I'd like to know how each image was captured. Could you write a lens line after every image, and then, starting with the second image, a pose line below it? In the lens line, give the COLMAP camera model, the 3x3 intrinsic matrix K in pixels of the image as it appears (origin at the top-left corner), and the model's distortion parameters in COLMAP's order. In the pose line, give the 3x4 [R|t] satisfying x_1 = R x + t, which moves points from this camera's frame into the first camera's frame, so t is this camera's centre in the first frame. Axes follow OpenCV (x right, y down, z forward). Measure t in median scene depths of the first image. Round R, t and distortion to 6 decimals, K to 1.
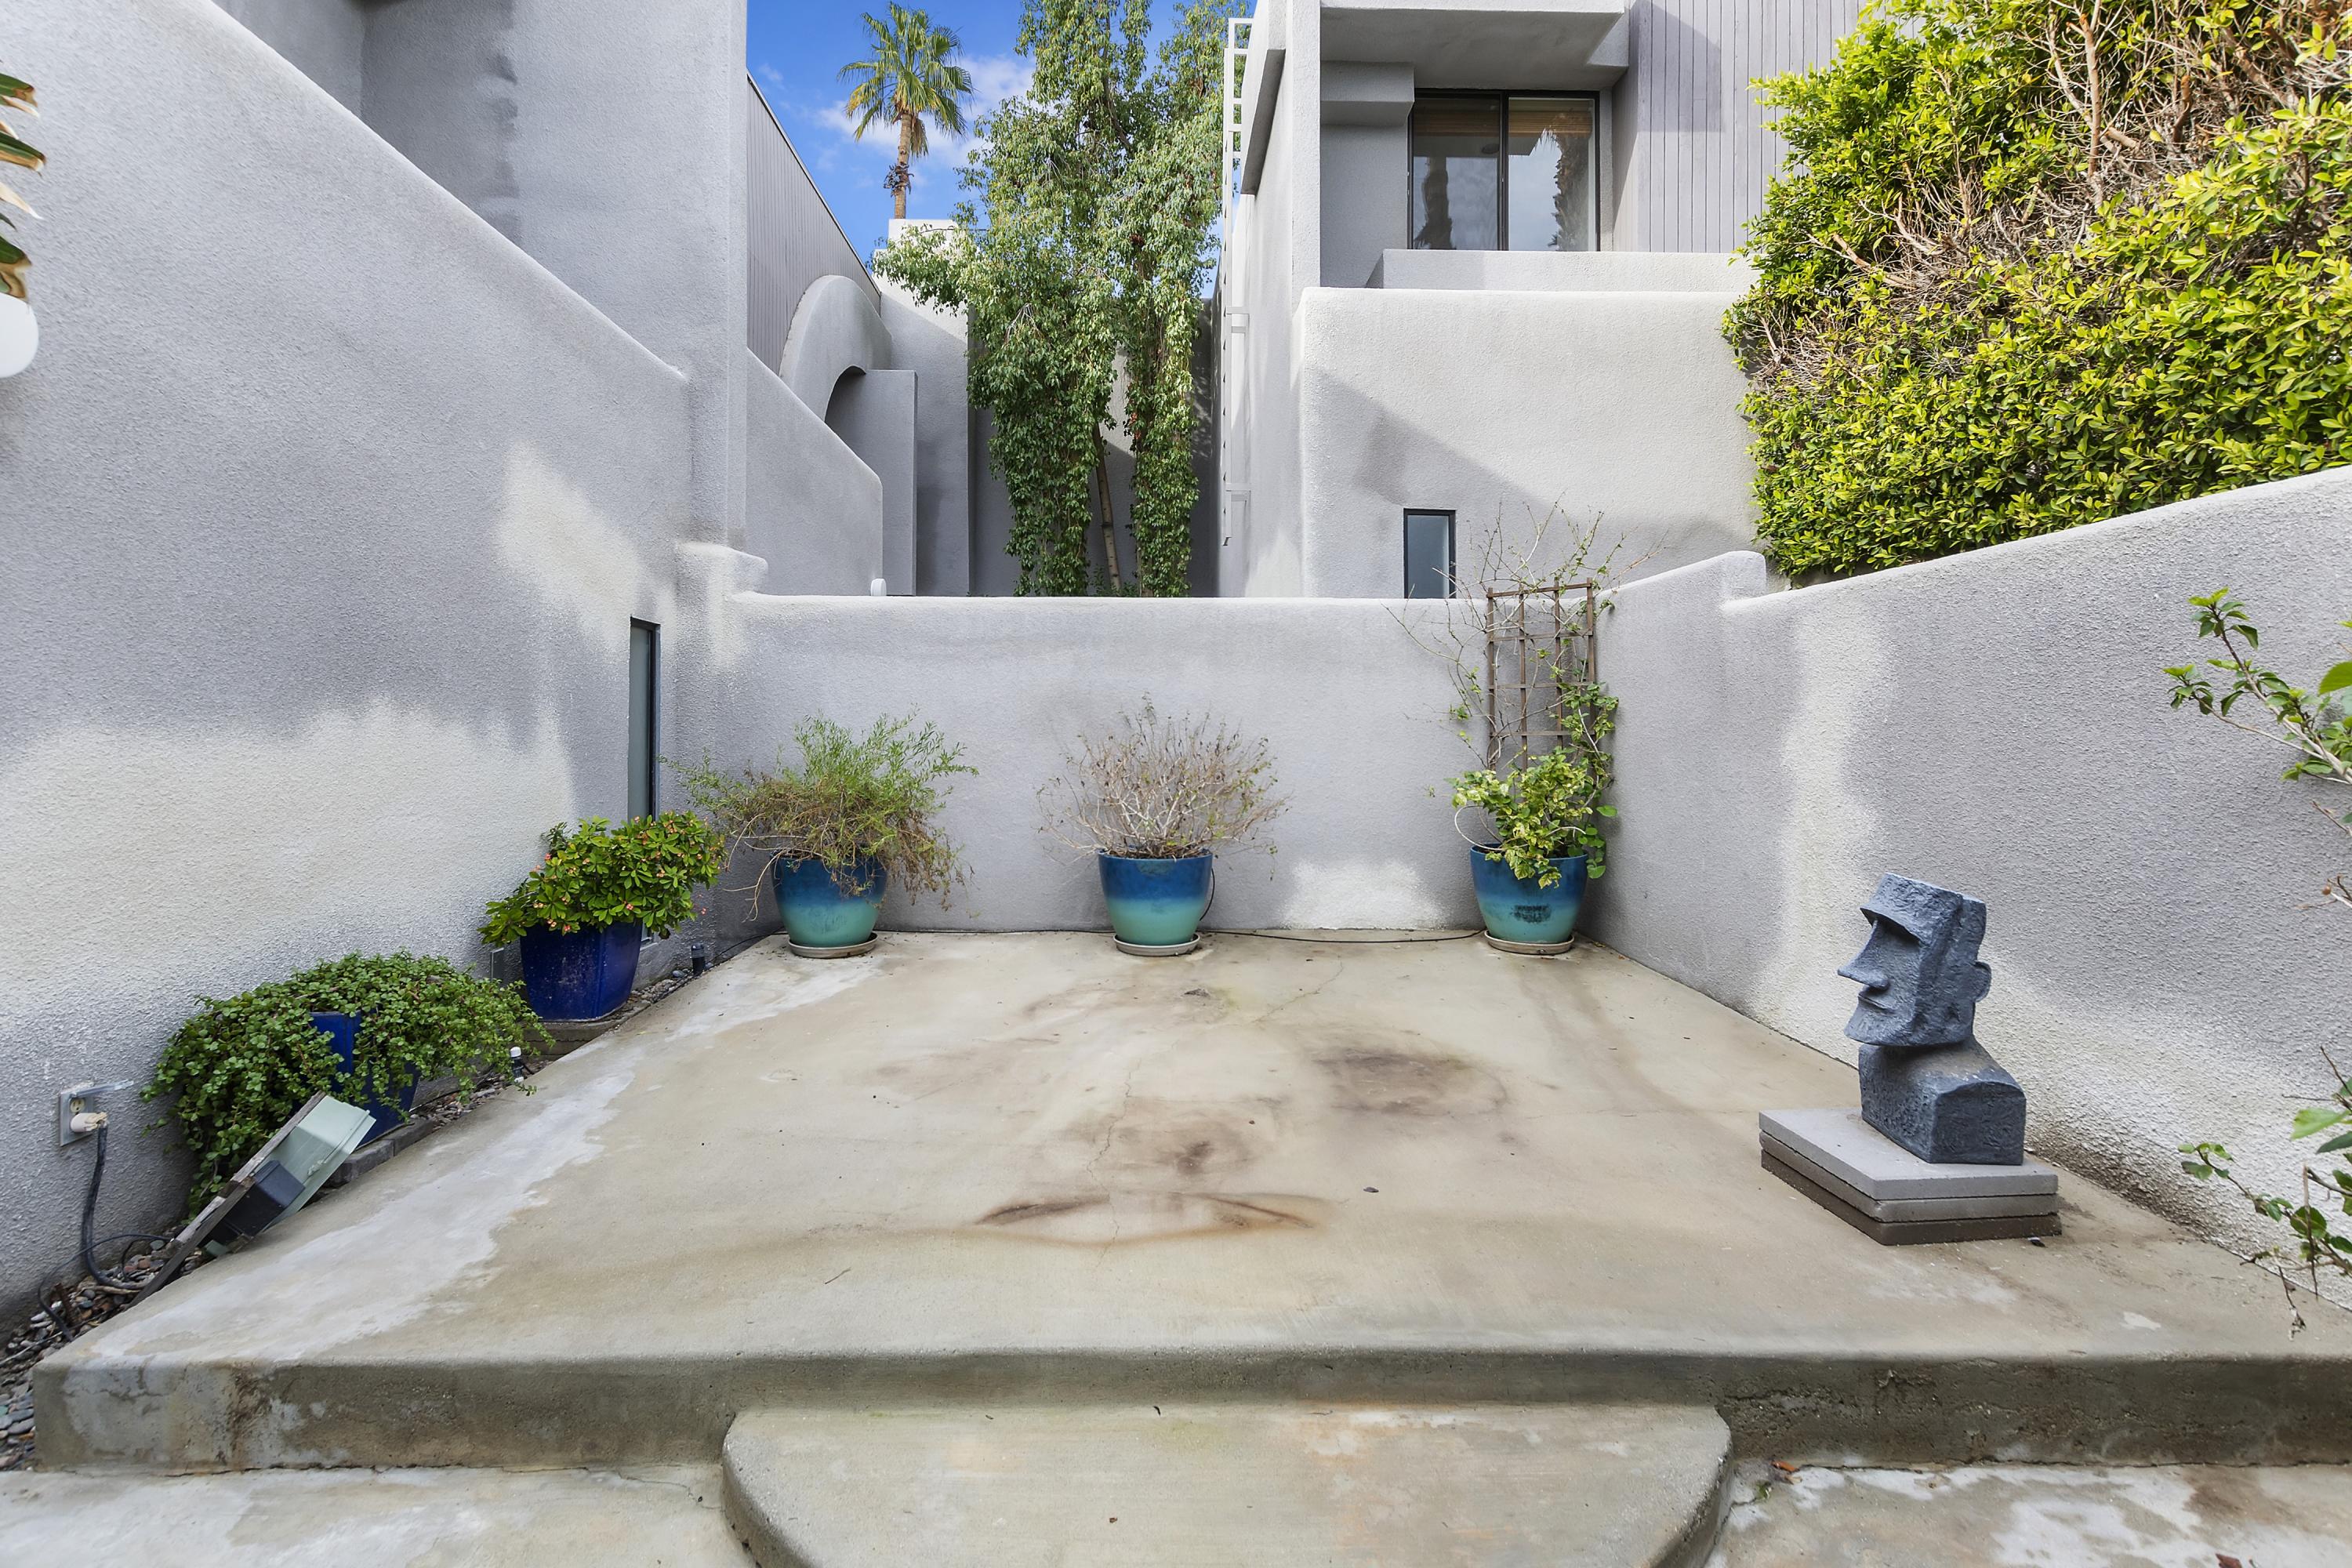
lens RADIAL K [[1077.8, 0, 1178.8], [0, 1077.8, 706.2], [0, 0, 1]] dist [0.014455, -0.007428]
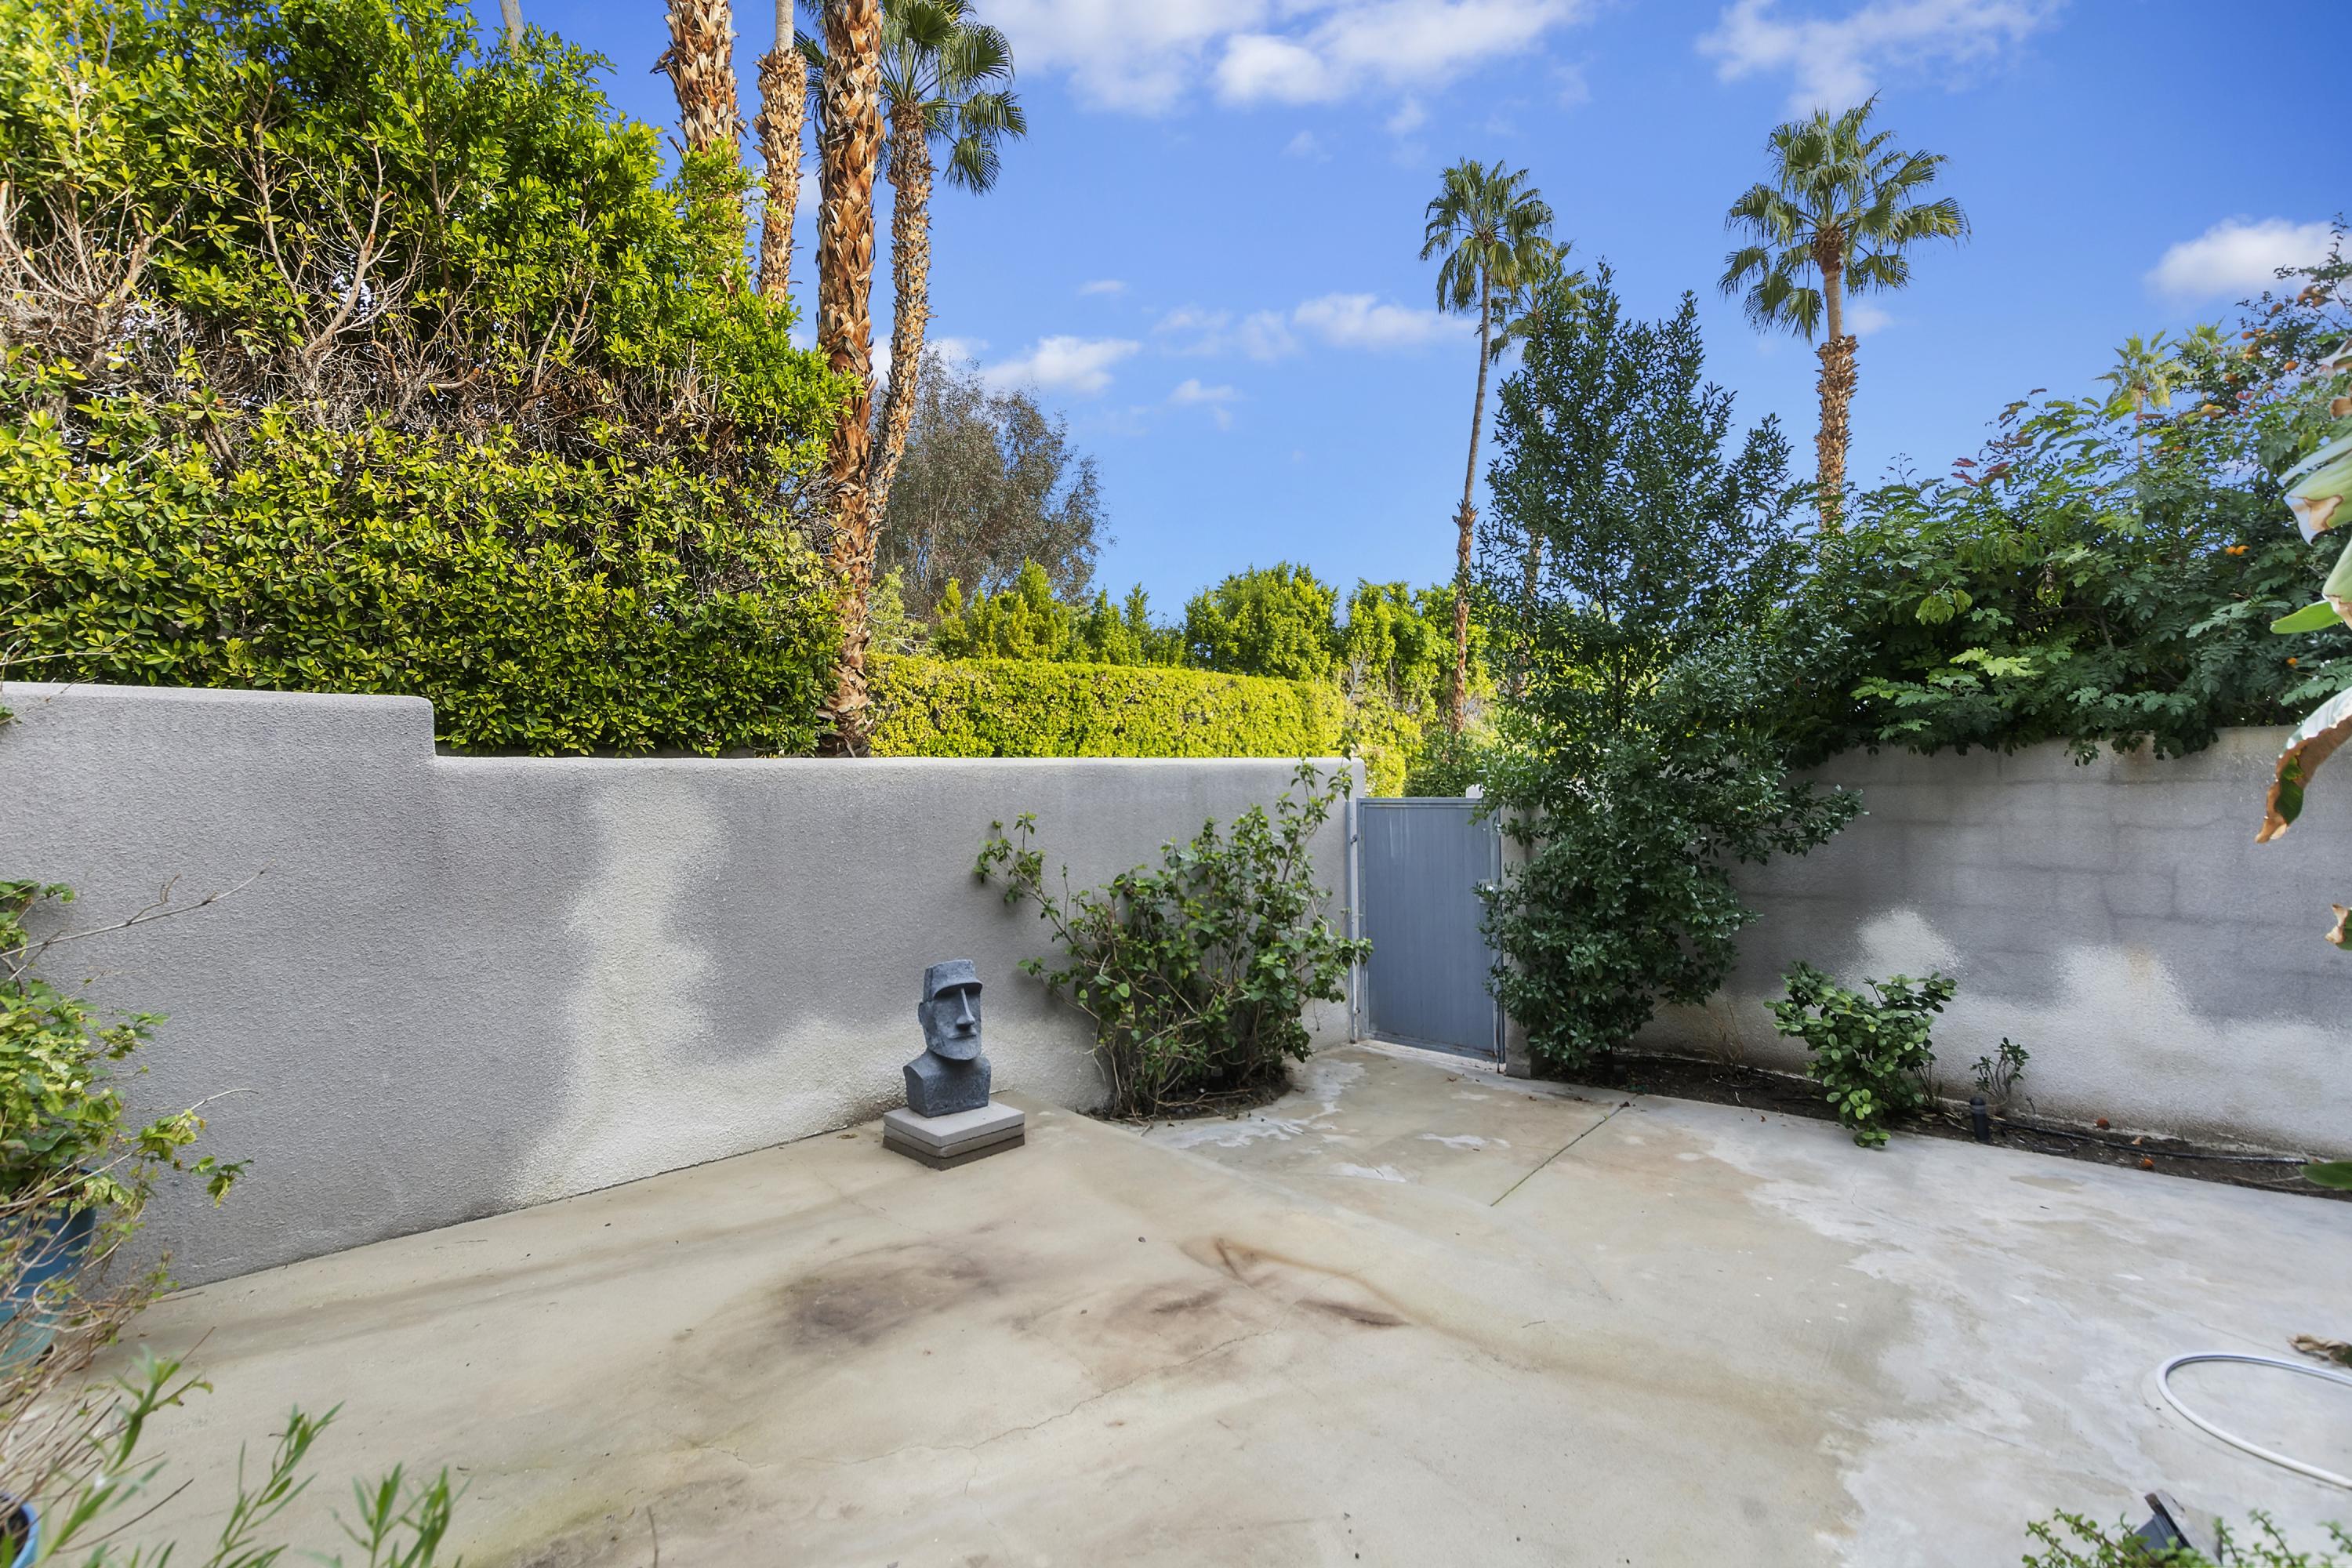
lens RADIAL K [[1091.7, 0, 1179.9], [0, 1091.7, 803.3], [0, 0, 1]] dist [-0.000502, -0.000466]
pose [[-0.671432, -0.007210, 0.741031, -0.602853], [-0.004557, 0.999974, 0.005600, -0.076579], [-0.741052, 0.000383, -0.671447, 1.315496]]
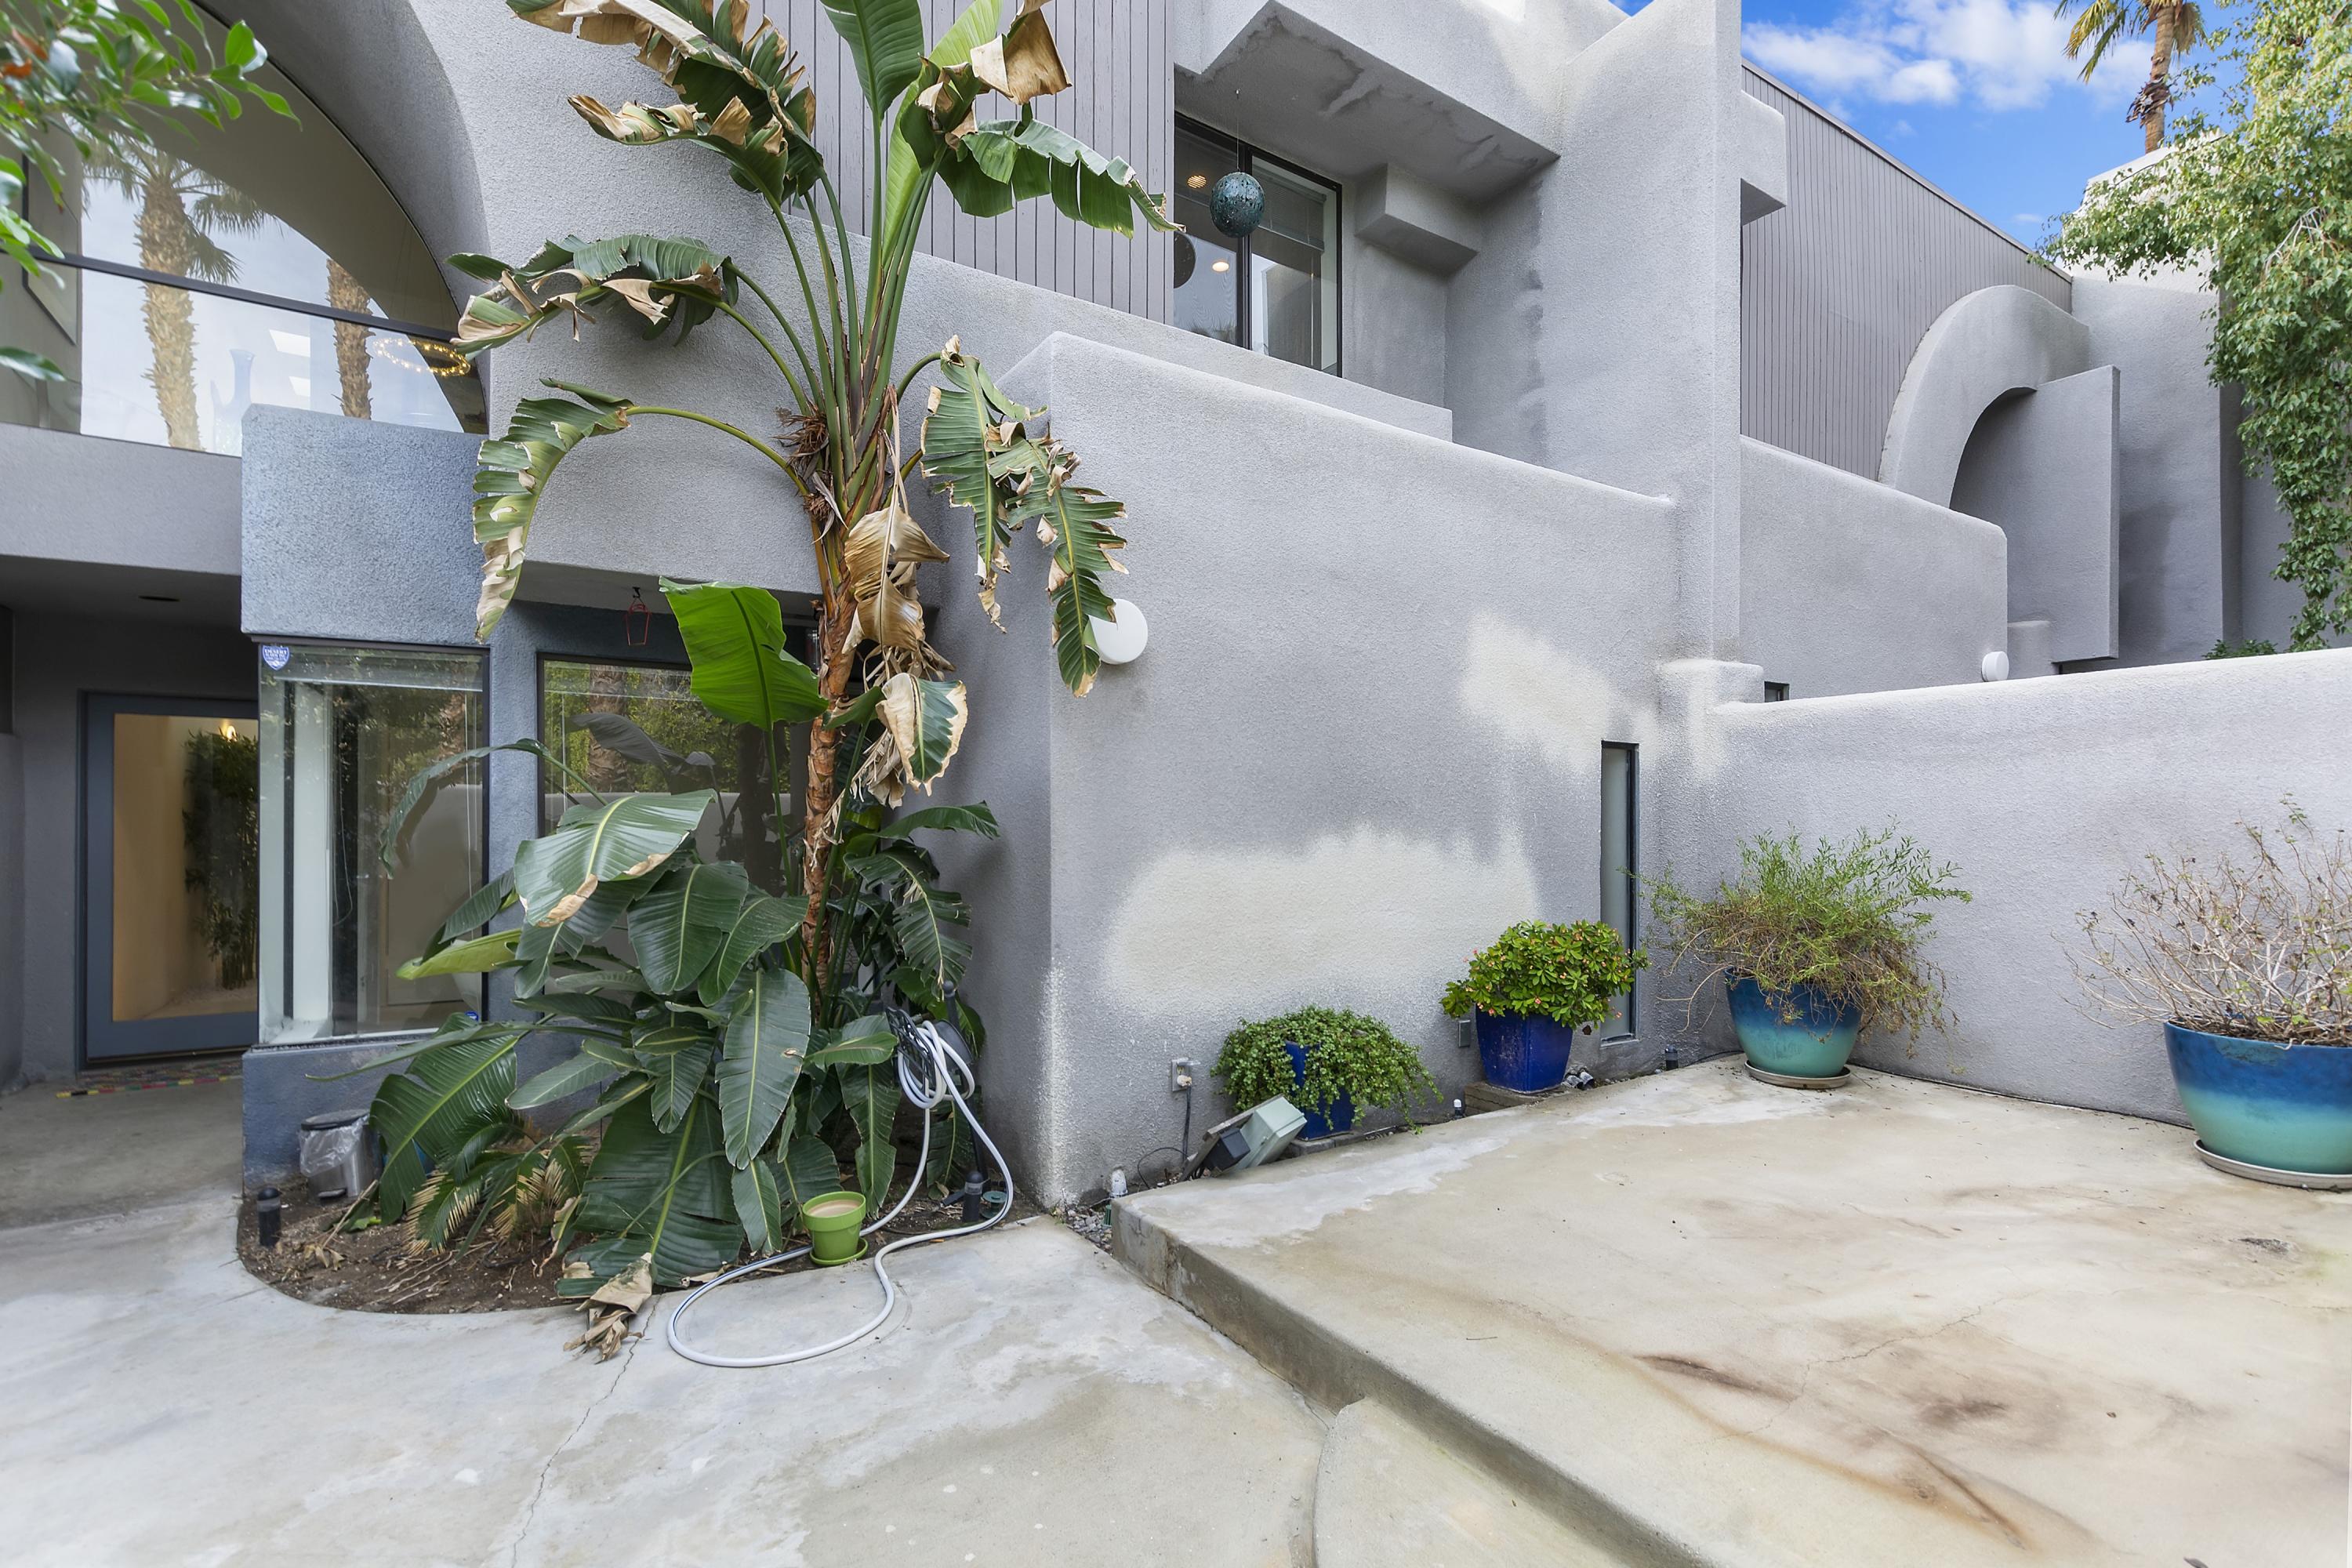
lens RADIAL K [[1091.7, 0, 1179.9], [0, 1091.7, 803.3], [0, 0, 1]] dist [-0.000502, -0.000466]
pose [[0.511962, -0.016988, -0.858840, 0.314172], [0.023662, 0.999704, -0.005669, -0.030262], [0.858682, -0.017419, 0.512212, 0.075092]]
